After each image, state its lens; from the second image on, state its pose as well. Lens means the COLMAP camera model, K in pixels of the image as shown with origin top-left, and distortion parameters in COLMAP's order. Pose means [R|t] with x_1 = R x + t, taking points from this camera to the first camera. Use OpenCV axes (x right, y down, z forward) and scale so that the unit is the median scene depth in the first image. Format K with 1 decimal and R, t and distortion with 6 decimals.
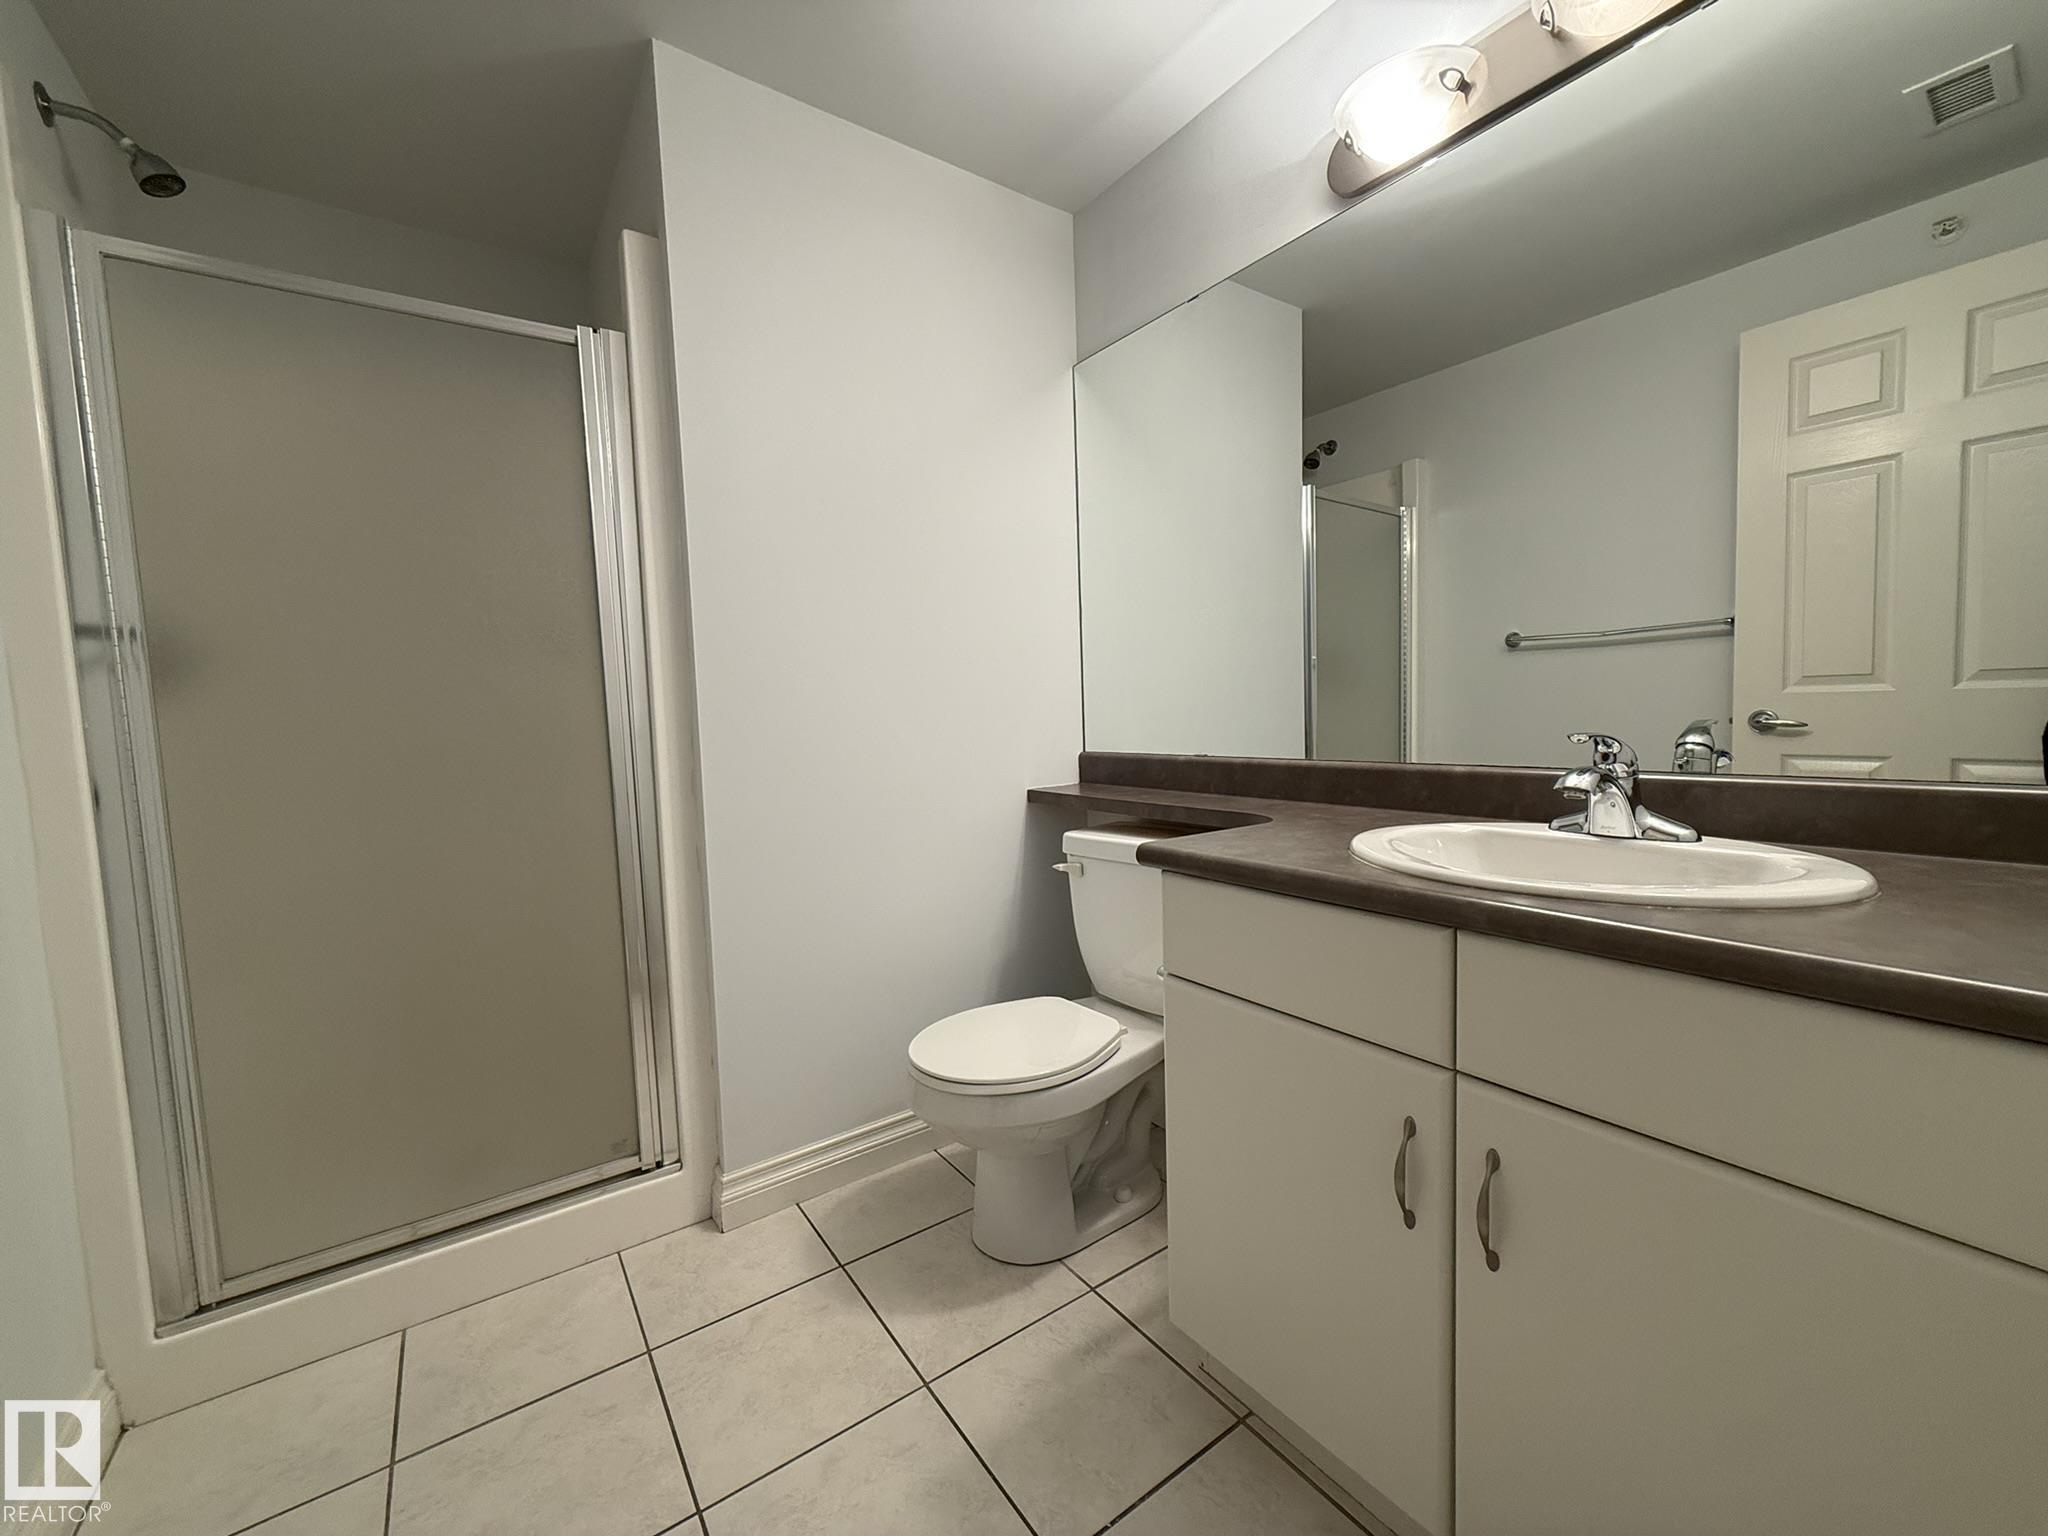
lens RADIAL K [[814.6, 0, 1039.4], [0, 814.6, 753.8], [0, 0, 1]] dist [-0.000131, 0.000122]
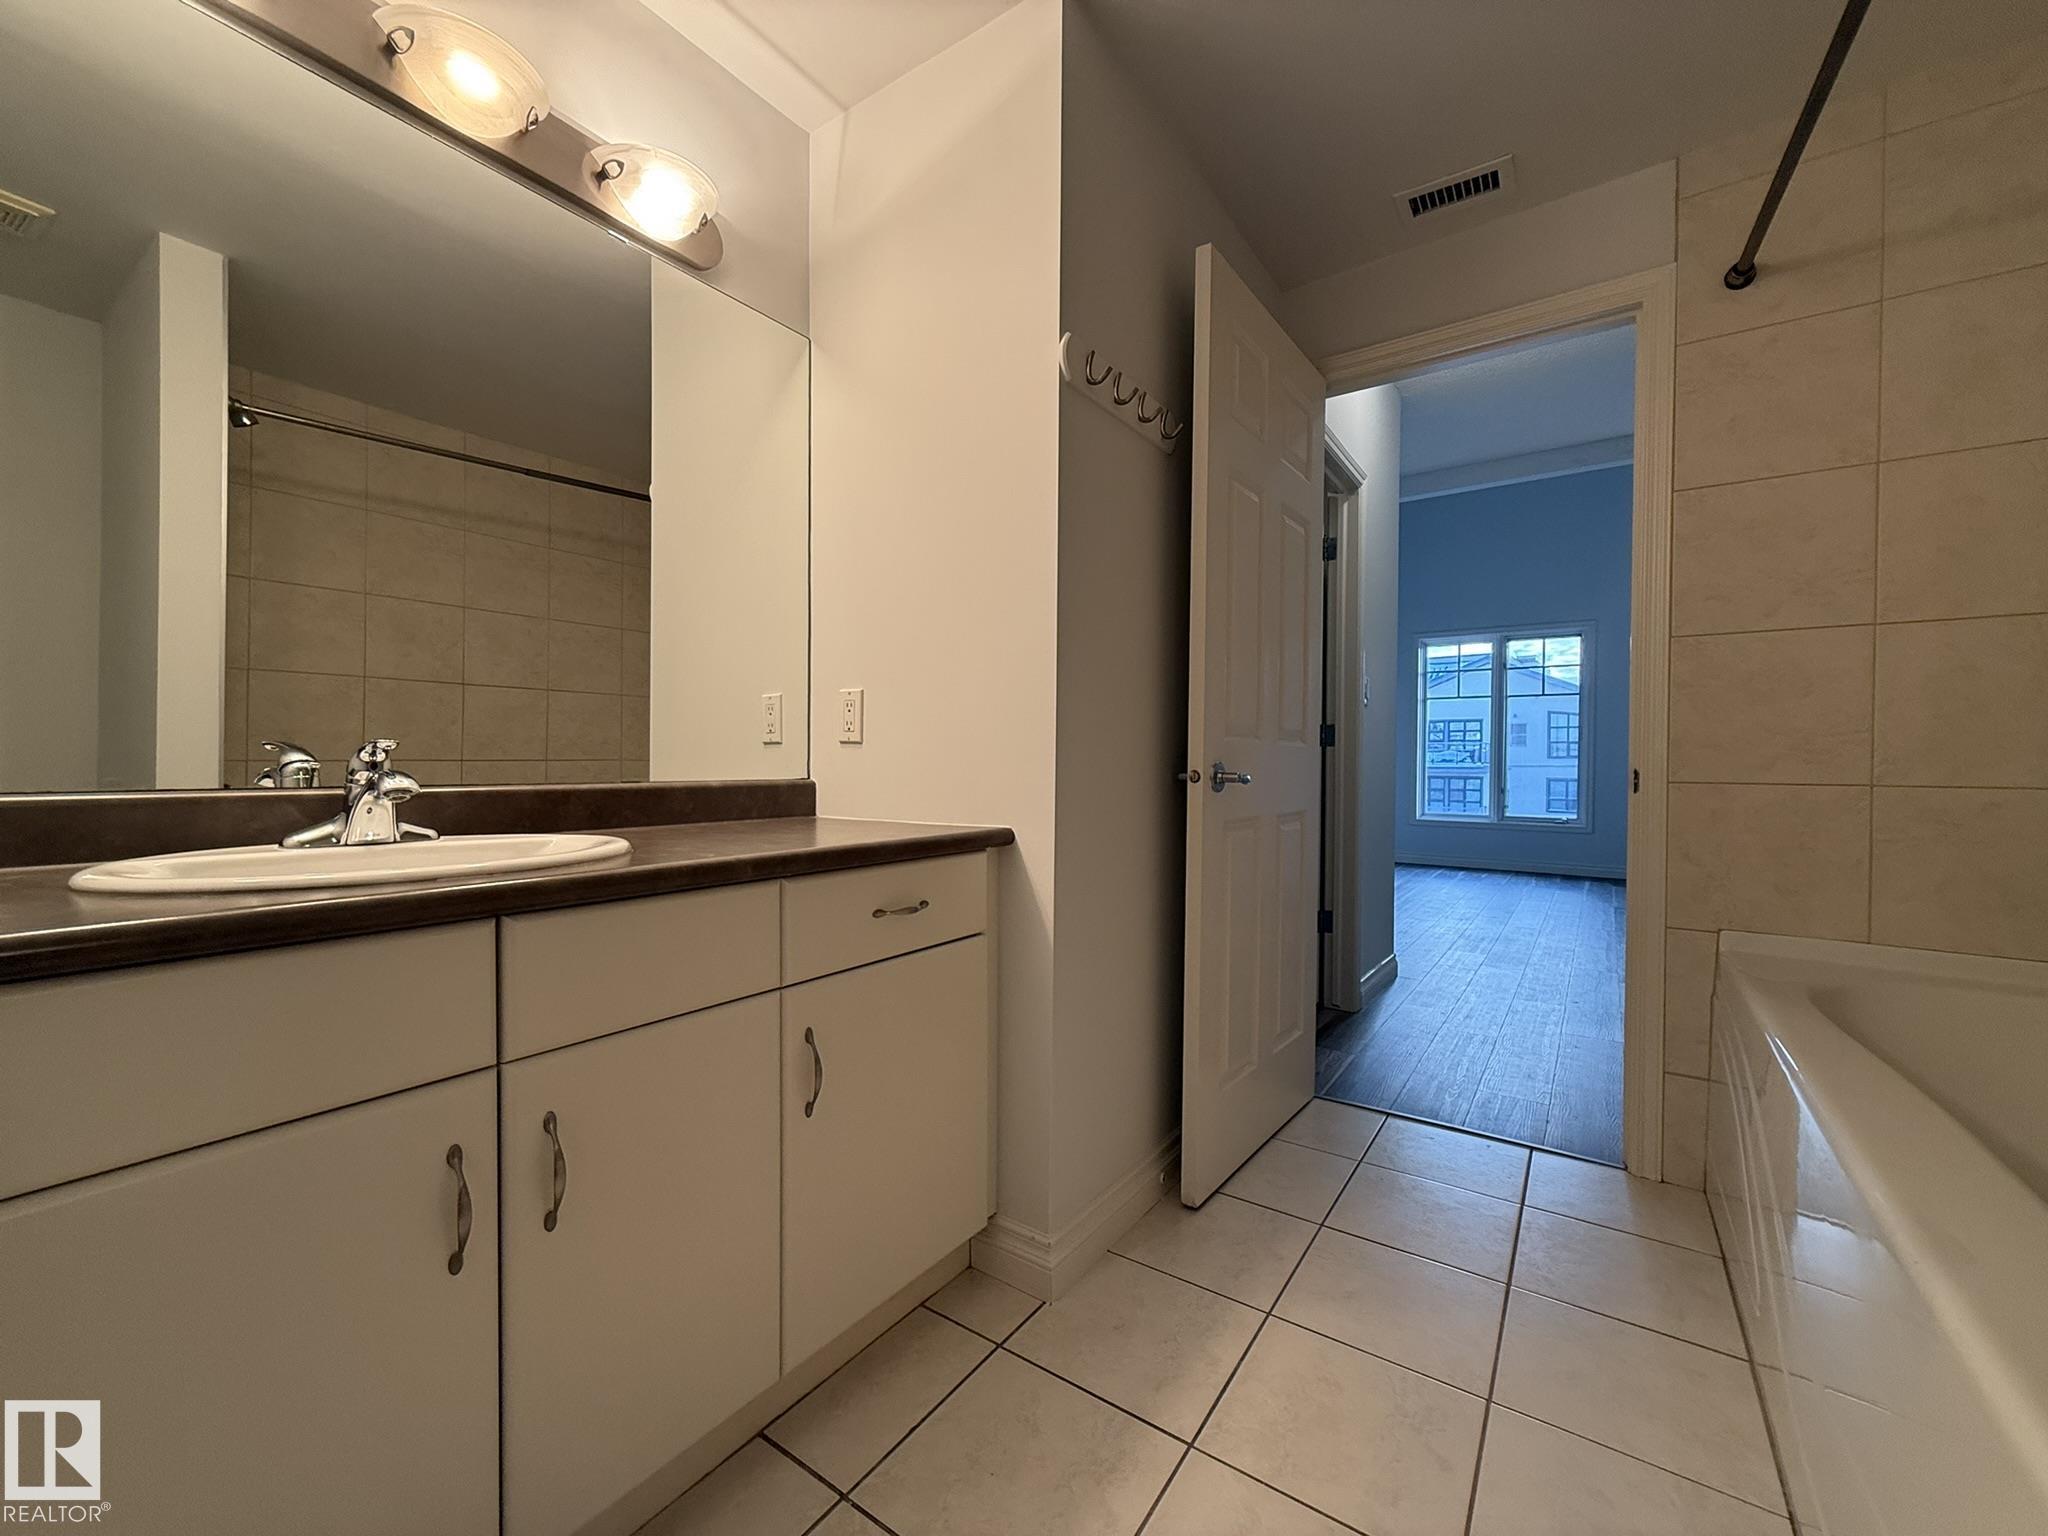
lens RADIAL K [[814.6, 0, 1031.1], [0, 814.6, 771.0], [0, 0, 1]] dist [-0.000131, 0.000122]
pose [[-0.330607, 0.018605, 0.943585, -0.524156], [0.068193, 0.997663, 0.004222, 0.064730], [-0.941302, 0.065741, -0.331103, 0.582370]]
